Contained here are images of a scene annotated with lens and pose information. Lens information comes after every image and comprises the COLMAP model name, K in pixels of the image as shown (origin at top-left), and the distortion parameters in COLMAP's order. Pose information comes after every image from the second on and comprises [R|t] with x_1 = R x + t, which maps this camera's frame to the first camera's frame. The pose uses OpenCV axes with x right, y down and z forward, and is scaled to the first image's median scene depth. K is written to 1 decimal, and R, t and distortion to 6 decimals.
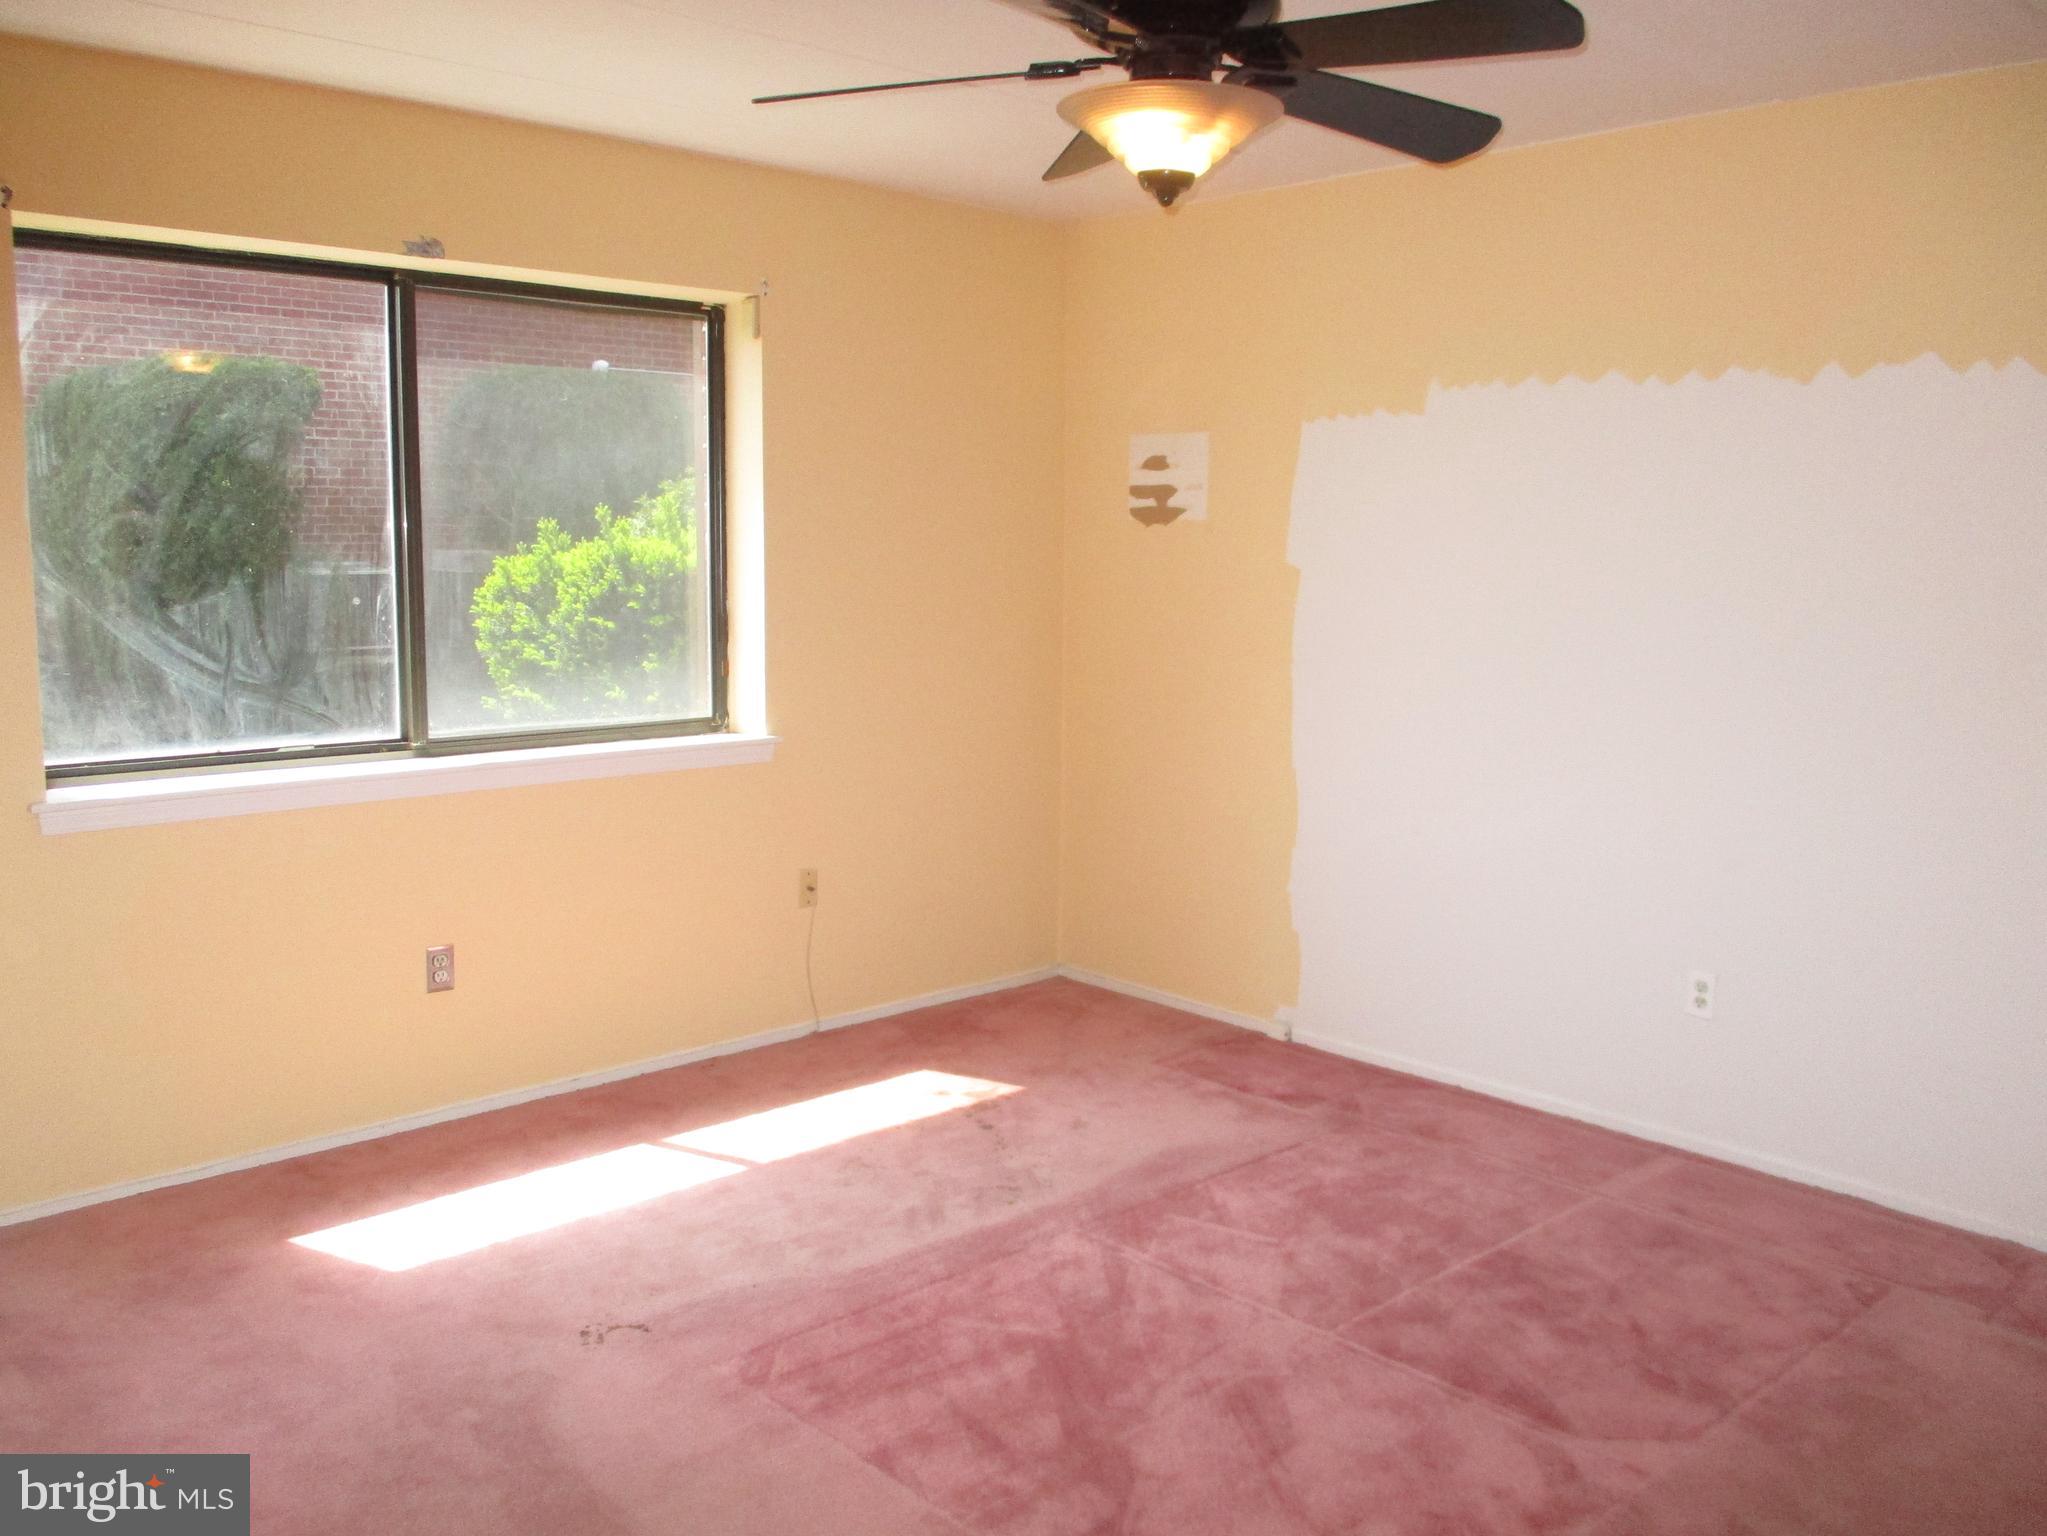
lens RADIAL K [[1711.9, 0, 1023.5], [0, 1711.9, 732.1], [0, 0, 1]] dist [-0.029378, 0.013465]
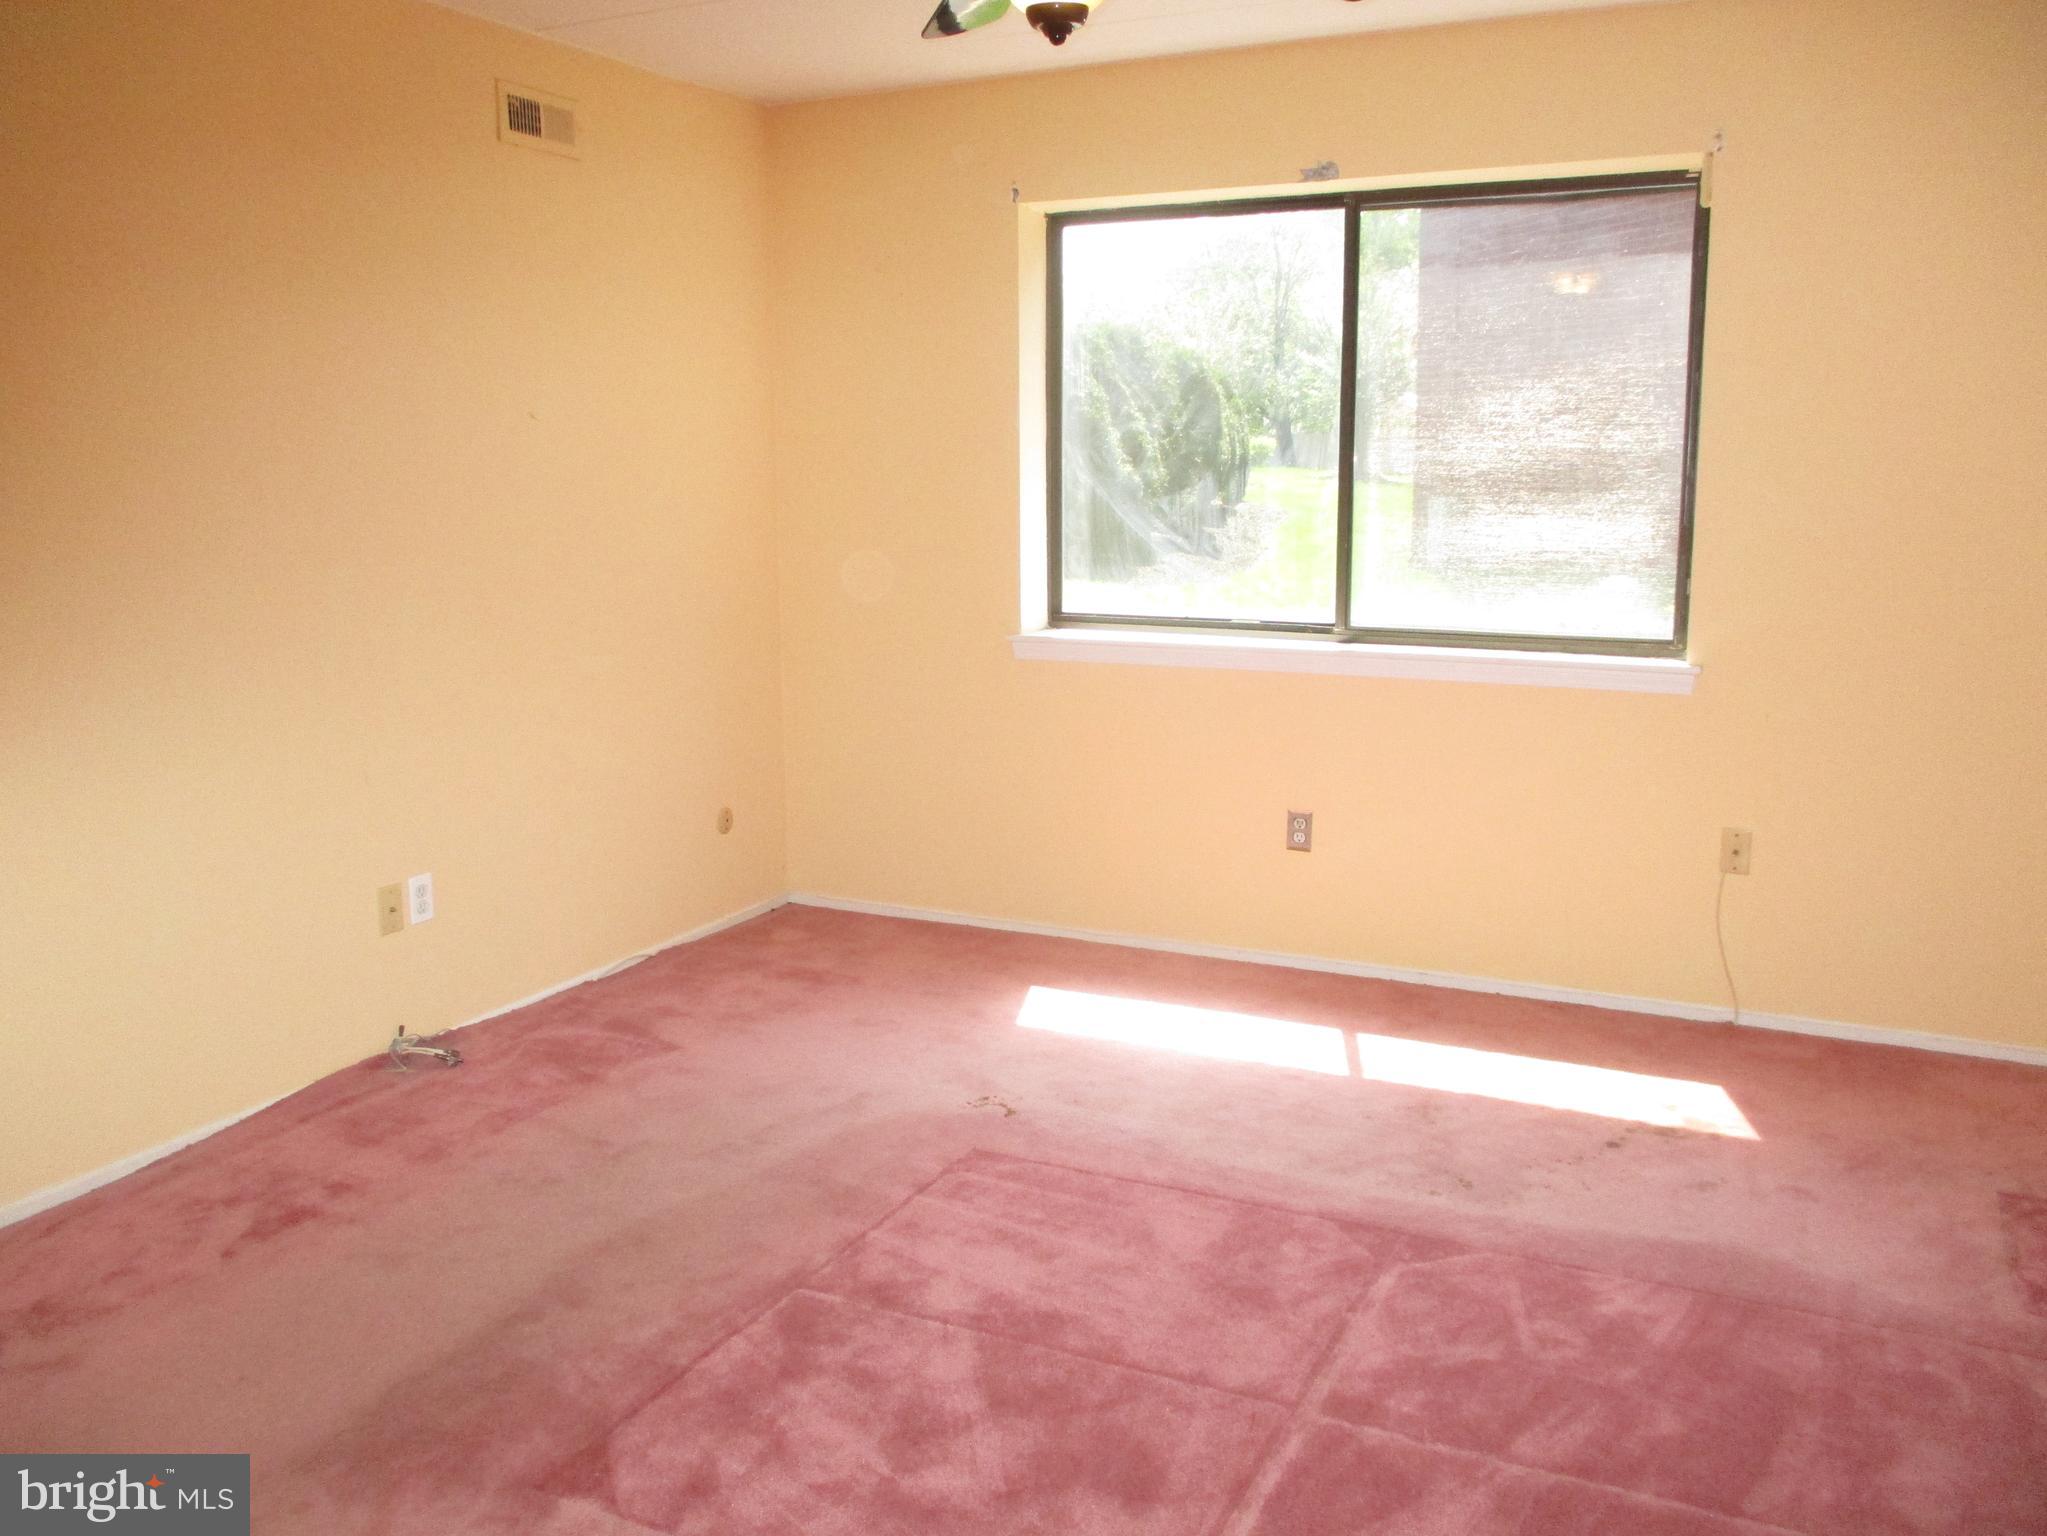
lens RADIAL K [[1711.9, 0, 1023.5], [0, 1711.9, 732.1], [0, 0, 1]] dist [-0.029378, 0.013465]
pose [[0.348030, 0.136872, -0.927438, 0.618809], [-0.103356, 0.988856, 0.107151, -0.025175], [0.931769, 0.058565, 0.358298, 0.430423]]
